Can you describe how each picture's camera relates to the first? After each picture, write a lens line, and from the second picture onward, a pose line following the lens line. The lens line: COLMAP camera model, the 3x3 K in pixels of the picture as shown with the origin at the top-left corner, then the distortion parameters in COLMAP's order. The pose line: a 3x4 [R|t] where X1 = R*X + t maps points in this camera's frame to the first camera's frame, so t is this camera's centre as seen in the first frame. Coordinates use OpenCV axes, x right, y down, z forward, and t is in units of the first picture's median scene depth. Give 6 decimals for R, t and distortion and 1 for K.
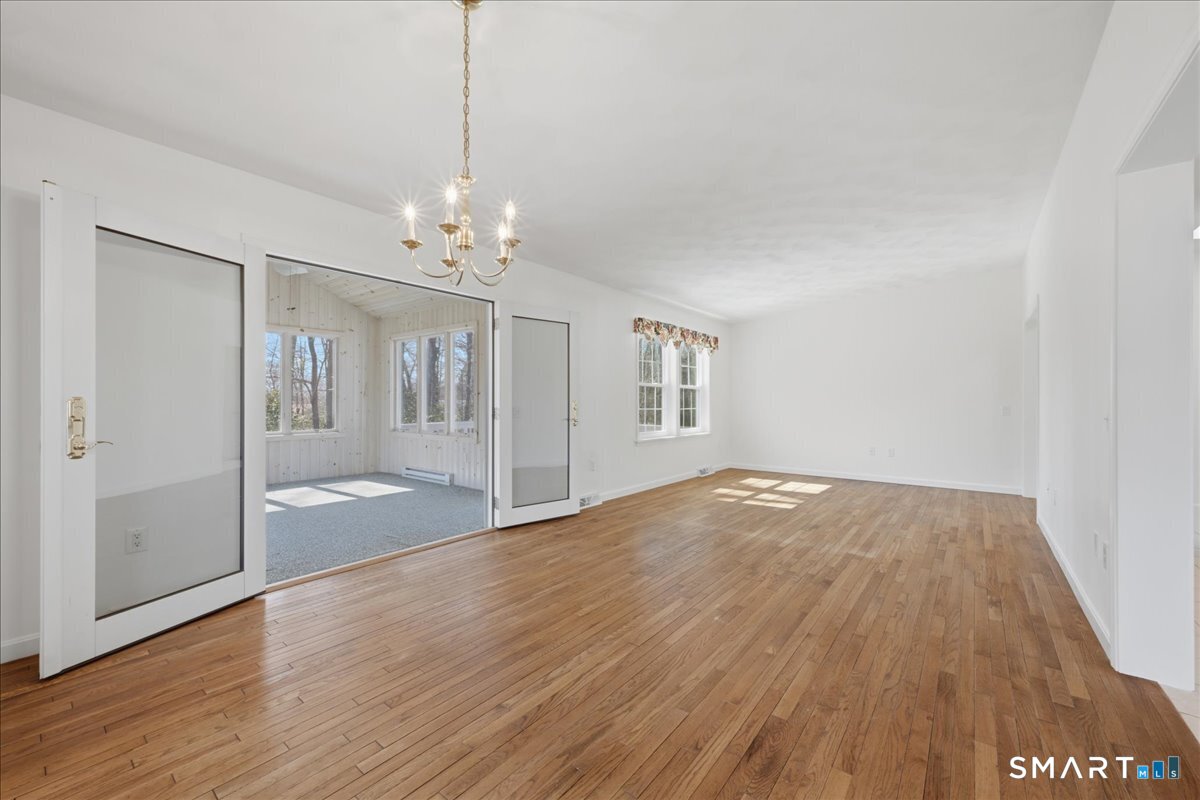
lens RADIAL K [[471.6, 0, 600.0], [0, 471.6, 400.0], [0, 0, 1]] dist [-0.000245, -0.000189]
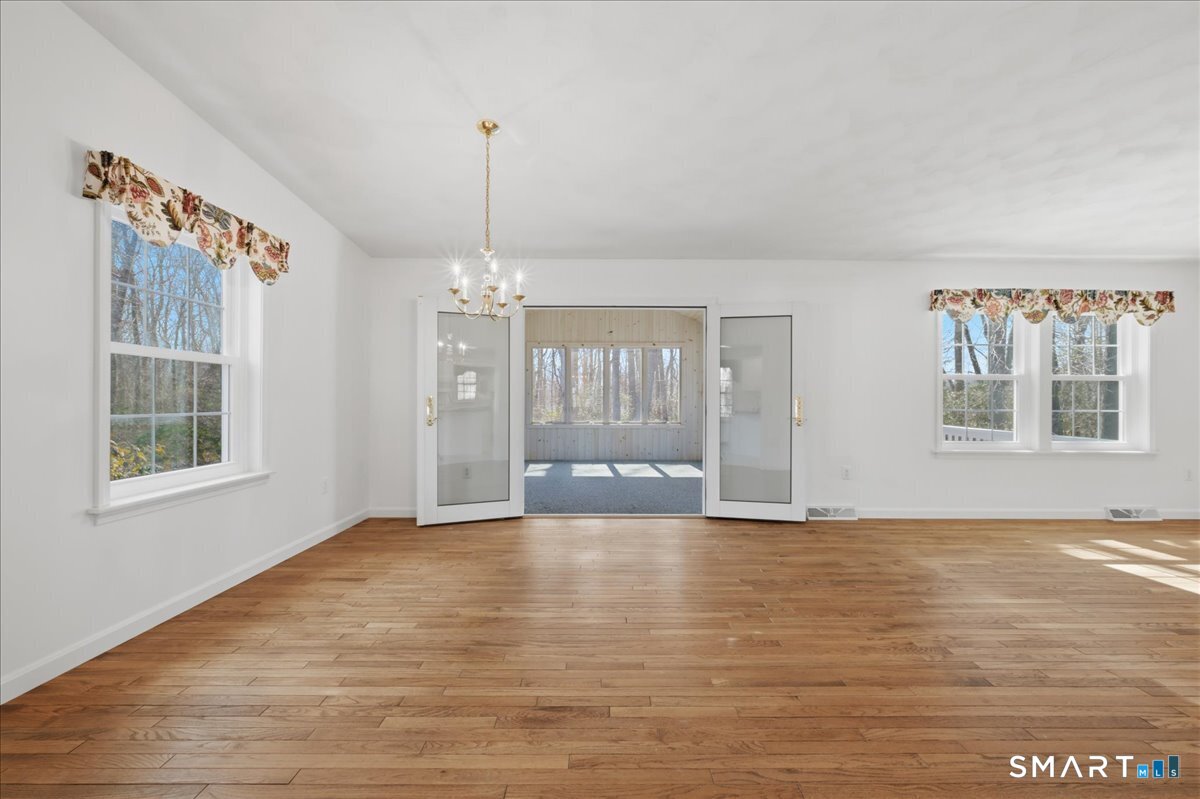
lens RADIAL K [[462.9, 0, 600.0], [0, 462.9, 399.5], [0, 0, 1]] dist [-0.001226, -0.000198]
pose [[0.625406, 0.001766, -0.780298, 0.326248], [0.000630, 0.999996, 0.002768, 0.000559], [0.780299, -0.002223, 0.625402, 0.104822]]
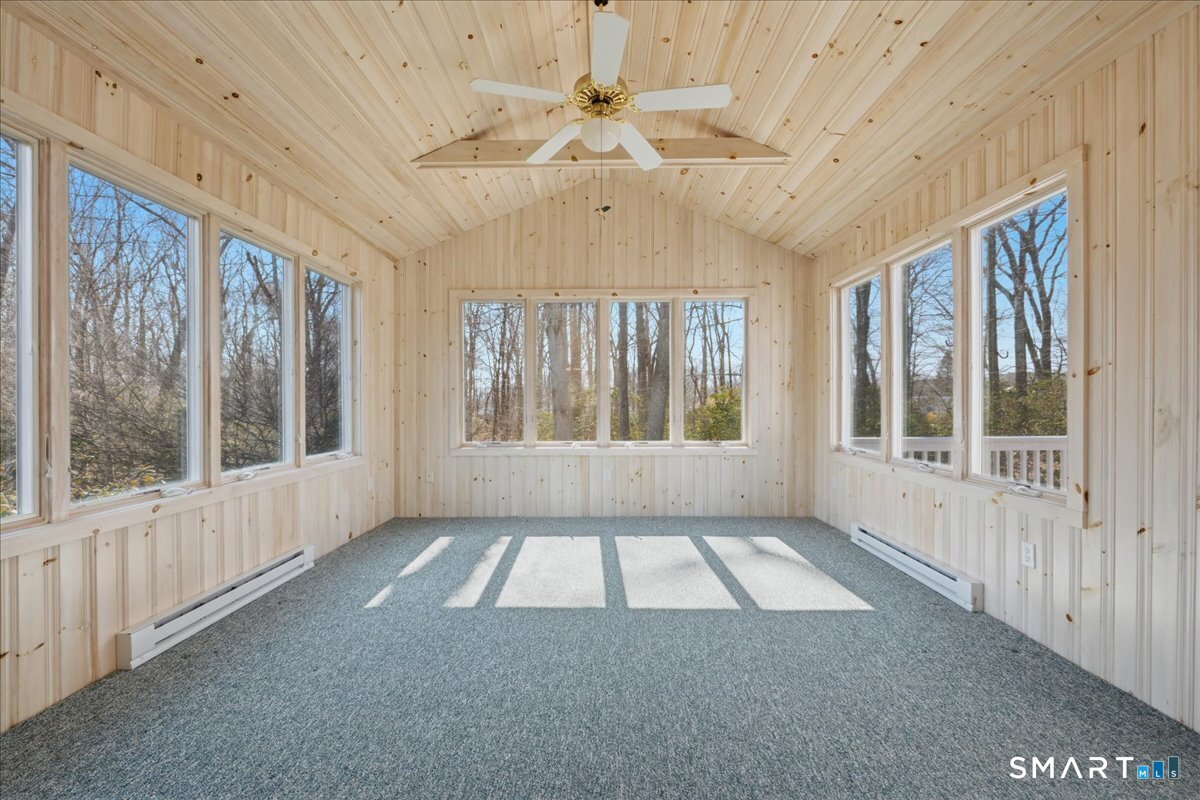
lens RADIAL K [[471.6, 0, 600.0], [0, 471.6, 400.0], [0, 0, 1]] dist [-0.000245, -0.000189]
pose [[0.612621, -0.001059, -0.790376, -0.223738], [0.005032, 0.999984, 0.002561, 0.003445], [0.790361, -0.005546, 0.612616, 0.581487]]
